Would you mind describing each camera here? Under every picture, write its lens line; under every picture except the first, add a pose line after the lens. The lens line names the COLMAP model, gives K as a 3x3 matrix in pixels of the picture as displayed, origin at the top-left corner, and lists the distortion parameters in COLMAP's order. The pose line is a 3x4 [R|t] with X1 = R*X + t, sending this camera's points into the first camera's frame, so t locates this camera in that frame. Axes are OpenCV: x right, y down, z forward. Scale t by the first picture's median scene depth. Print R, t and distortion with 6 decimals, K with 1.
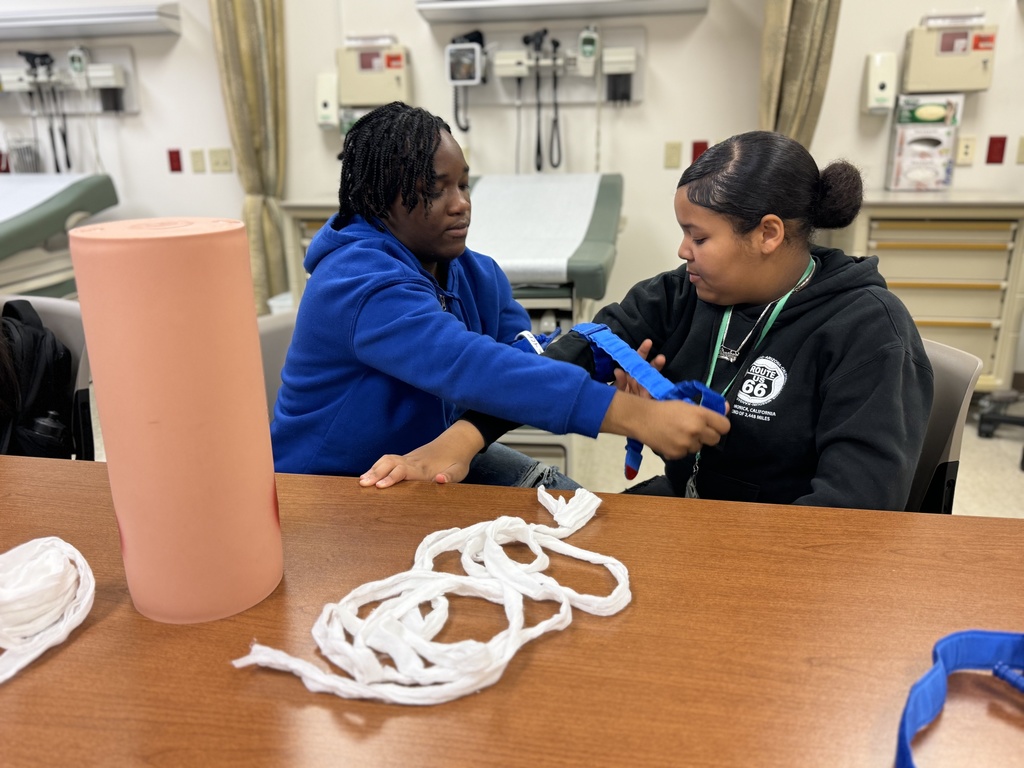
lens RADIAL K [[831.6, 0, 581.4], [0, 831.6, 384.8], [0, 0, 1]] dist [0.084803, -0.128606]
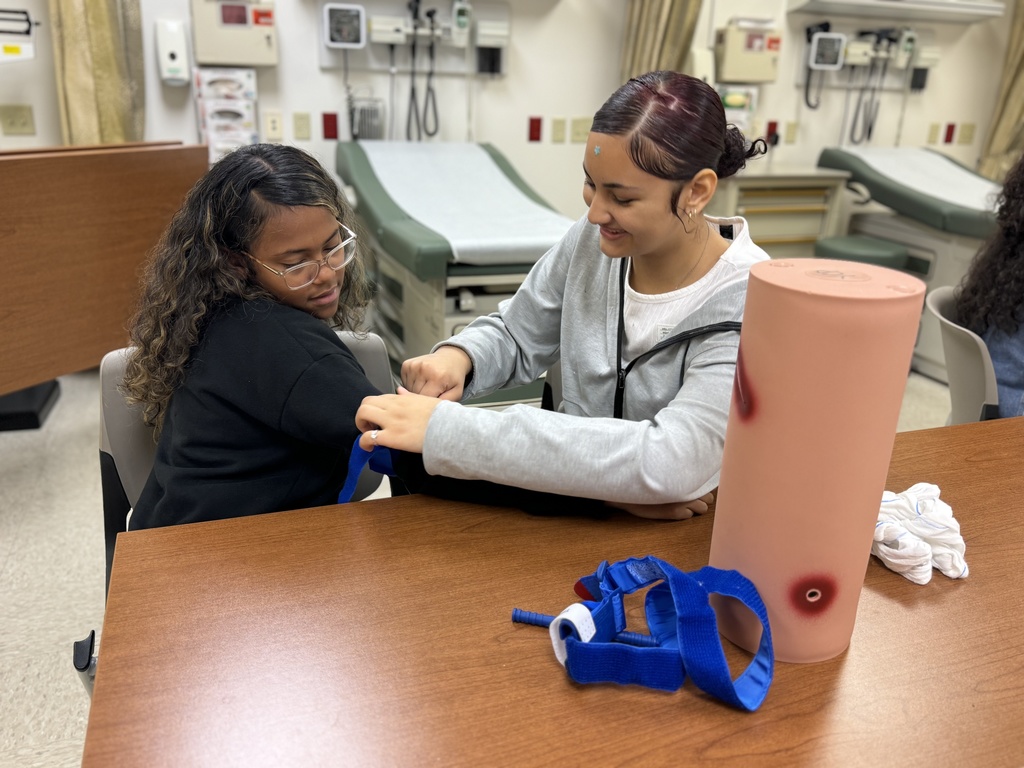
lens RADIAL K [[833.9, 0, 512.0], [0, 833.9, 384.0], [0, 0, 1]] dist [-0.003288, -0.011051]
pose [[0.899999, -0.102583, 0.423650, -0.408160], [0.088515, 0.994674, 0.052811, -0.013024], [-0.426811, -0.010031, 0.904285, 0.065404]]
